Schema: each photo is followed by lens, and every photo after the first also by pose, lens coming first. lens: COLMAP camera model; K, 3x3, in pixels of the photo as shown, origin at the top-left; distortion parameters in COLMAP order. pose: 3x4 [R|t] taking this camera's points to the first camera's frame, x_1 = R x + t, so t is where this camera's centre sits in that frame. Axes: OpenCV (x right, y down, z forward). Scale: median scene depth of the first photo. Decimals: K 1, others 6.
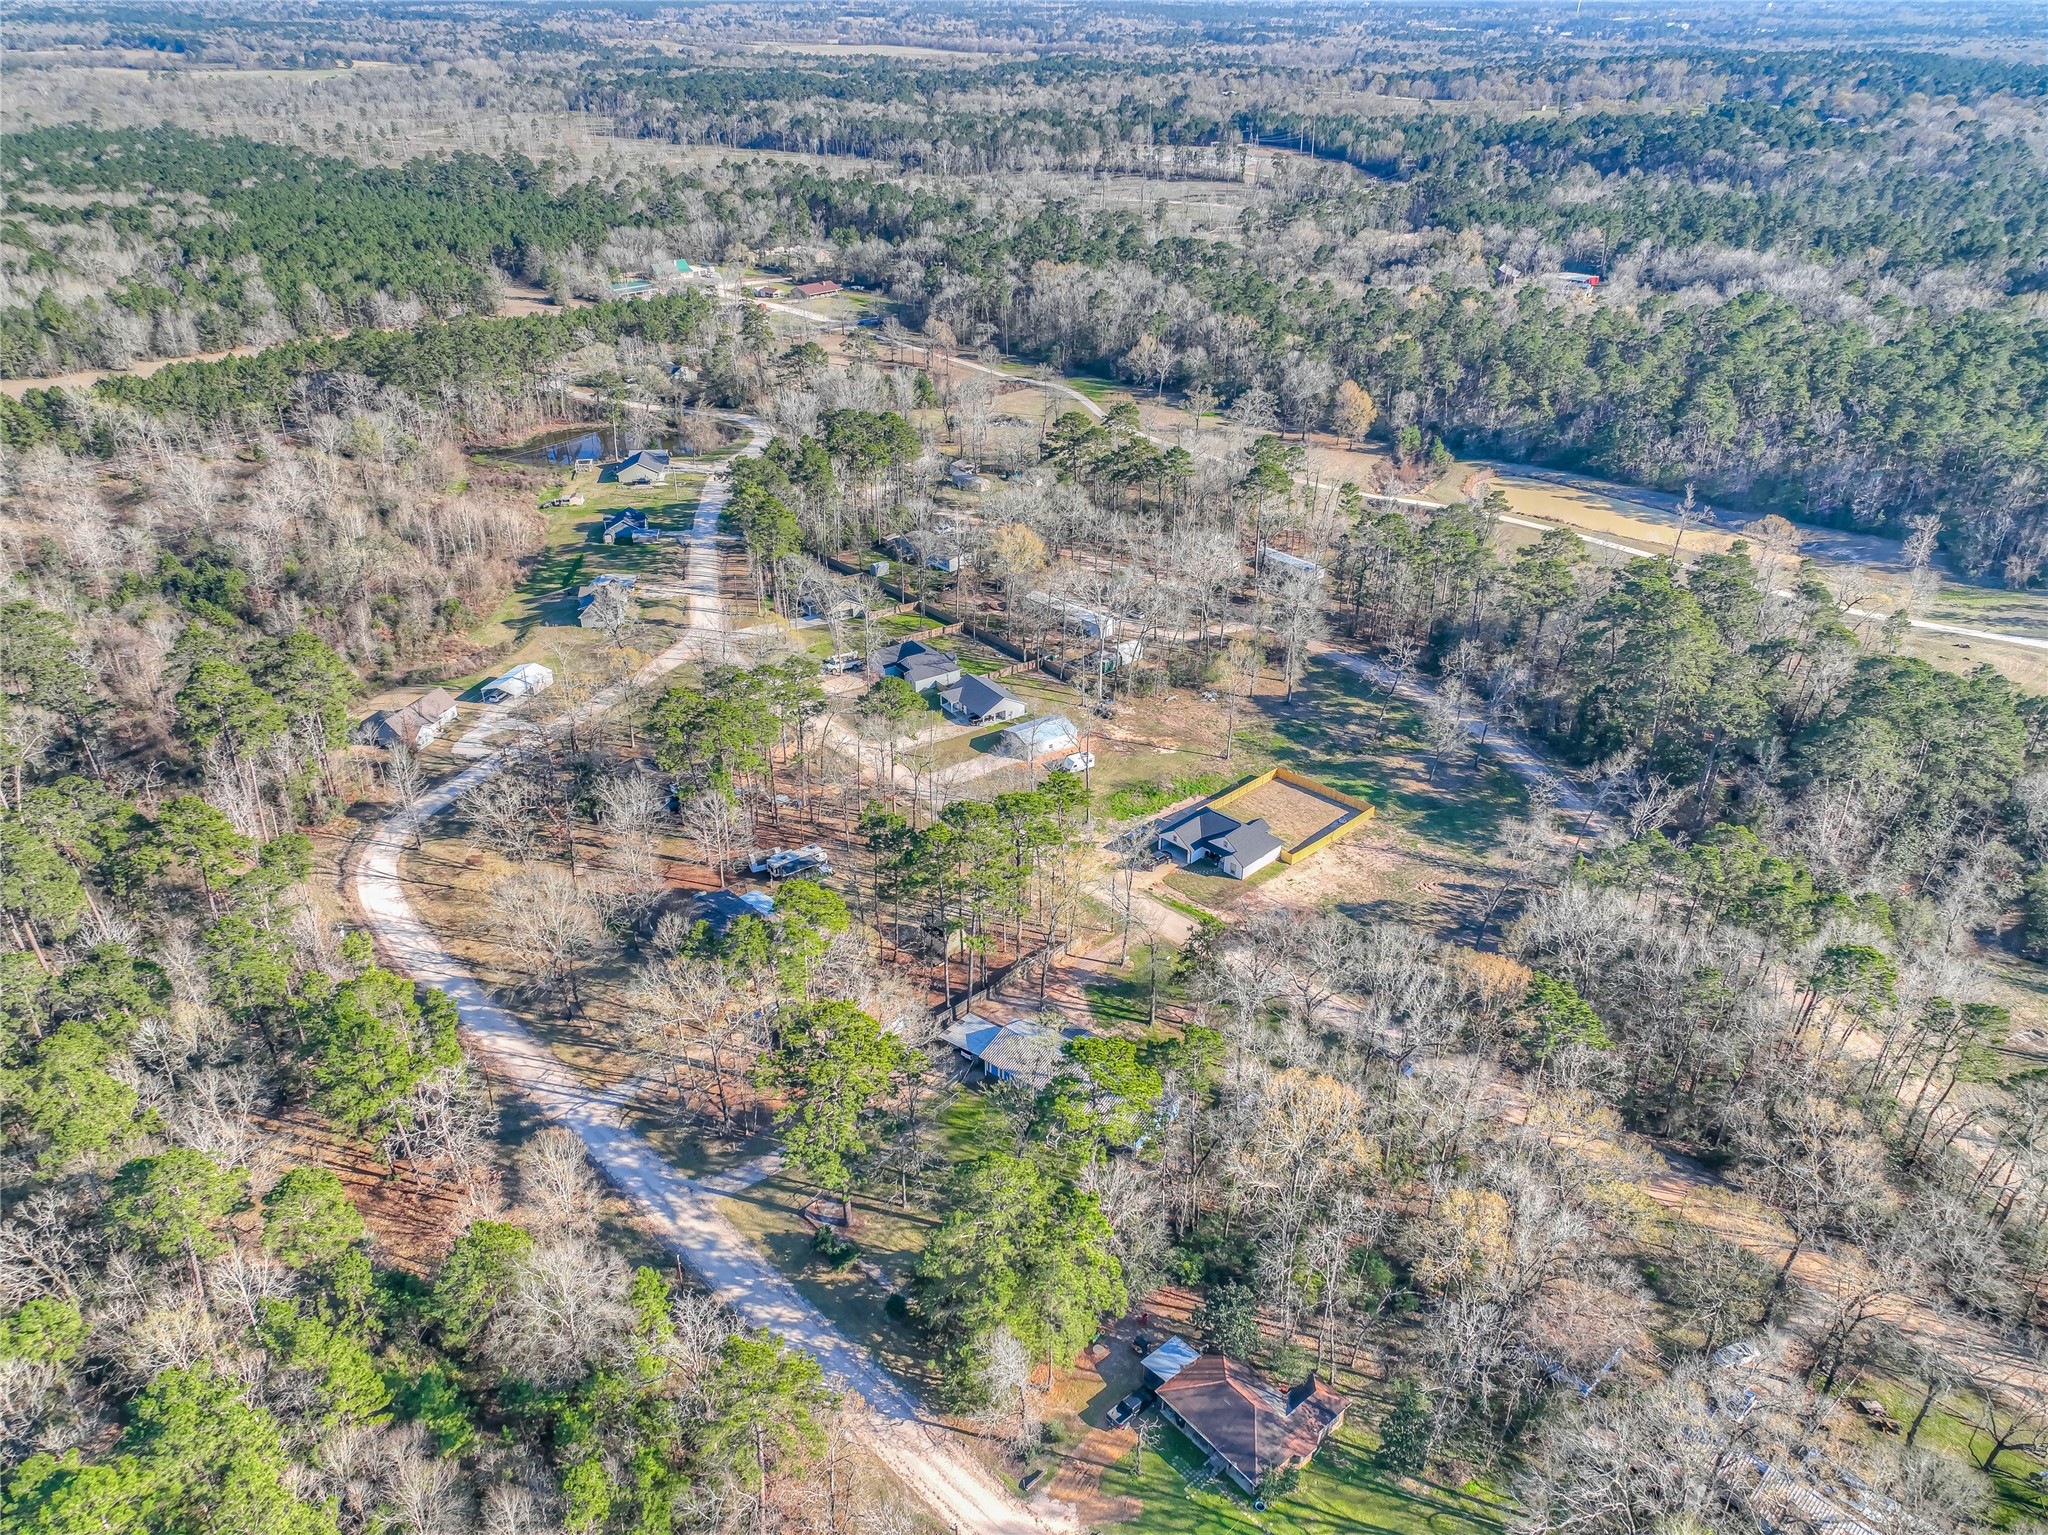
lens RADIAL K [[1433.3, 0, 1024.0], [0, 1433.3, 767.5], [0, 0, 1]] dist [0.011851, 0.021685]
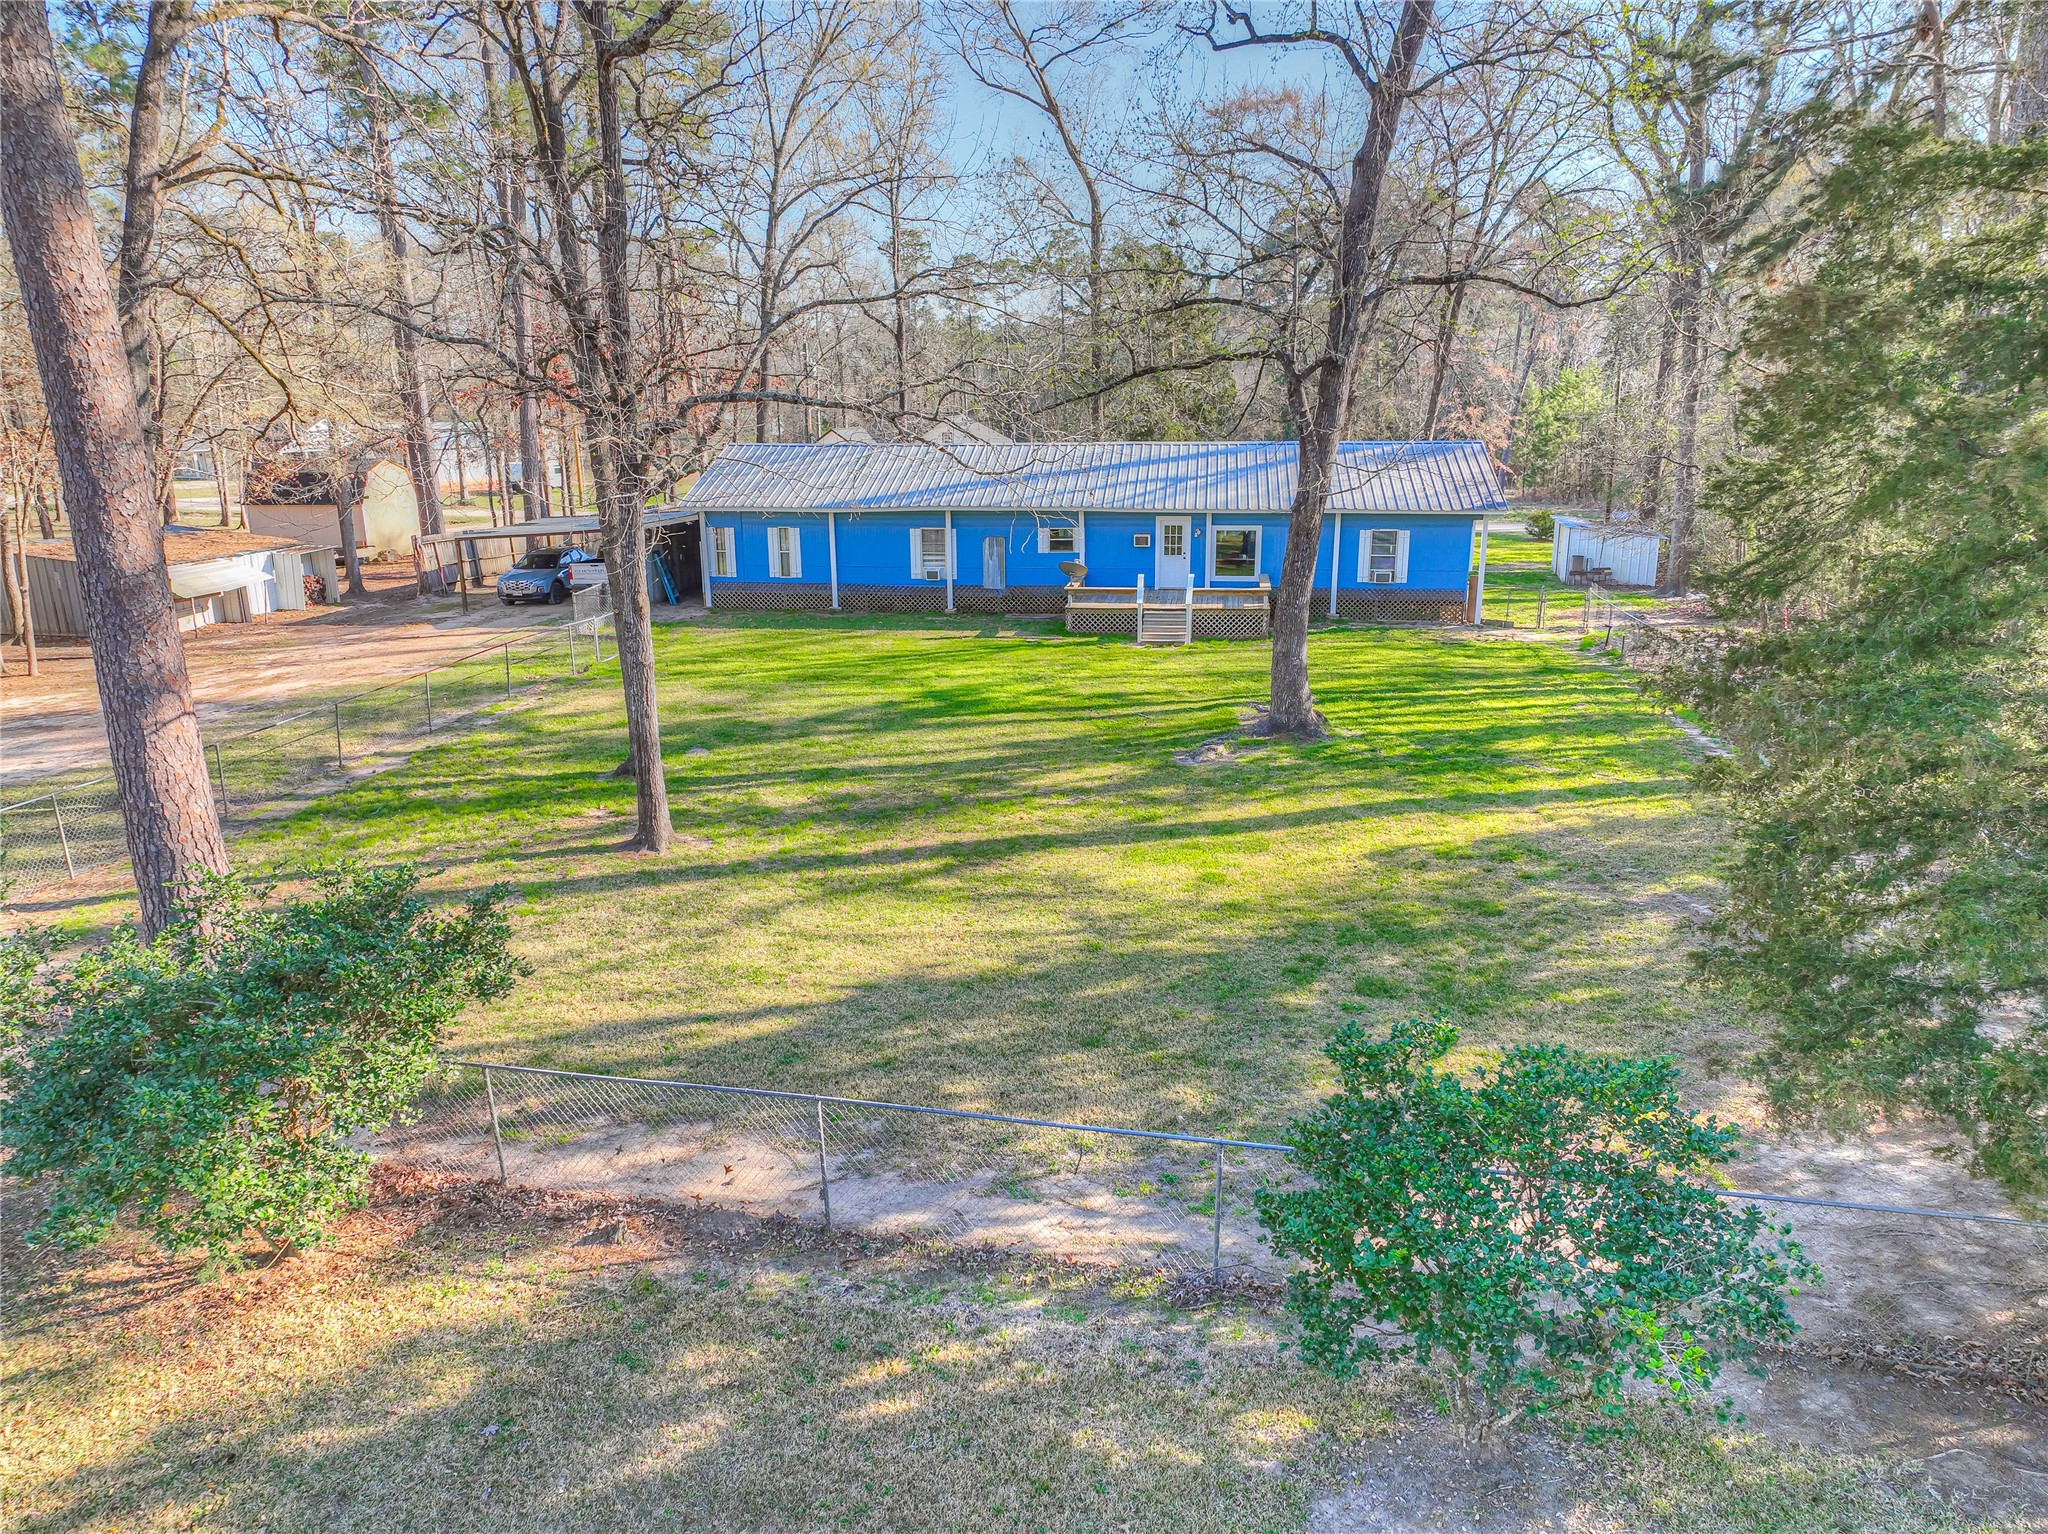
lens RADIAL K [[1433.3, 0, 1024.0], [0, 1433.3, 767.0], [0, 0, 1]] dist [0.011851, 0.021685]
pose [[0.851365, -0.151200, 0.502310, -0.073817], [0.263565, 0.951214, -0.160392, 0.200736], [-0.453553, 0.268944, 0.849682, 0.530479]]
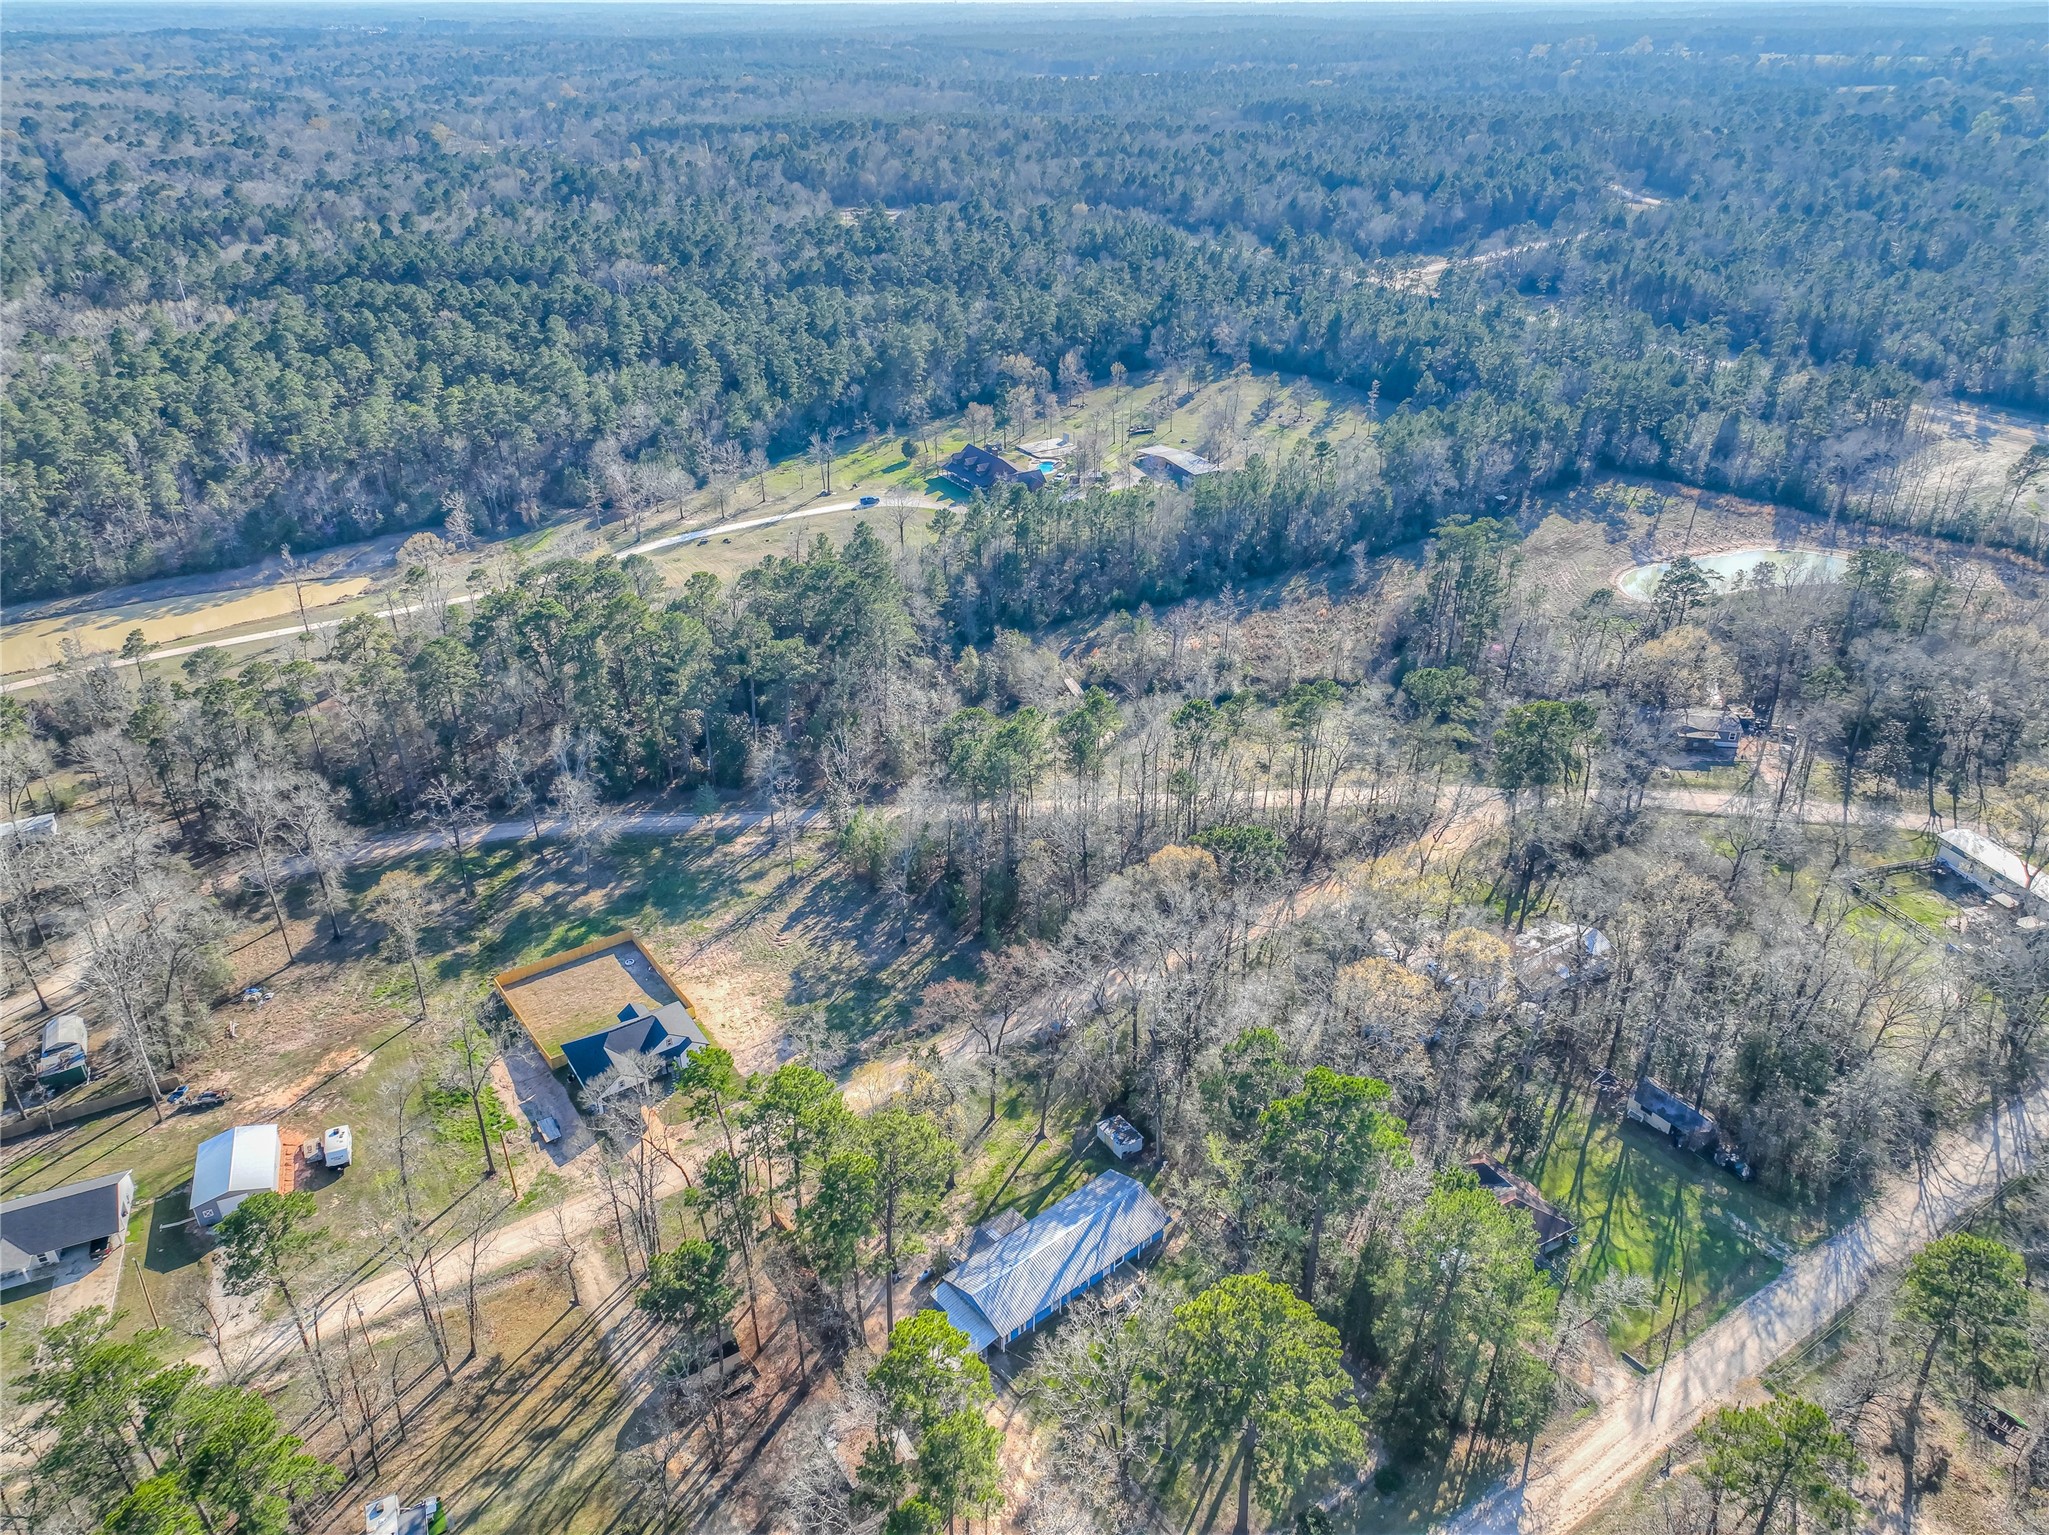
lens RADIAL K [[1434.0, 0, 1024.5], [0, 1434.0, 767.5], [0, 0, 1]] dist [0.011851, 0.021685]
pose [[0.198430, -0.473533, 0.858133, -0.383173], [0.478311, 0.810990, 0.336917, -0.216159], [-0.855479, 0.343600, 0.387421, 0.386820]]
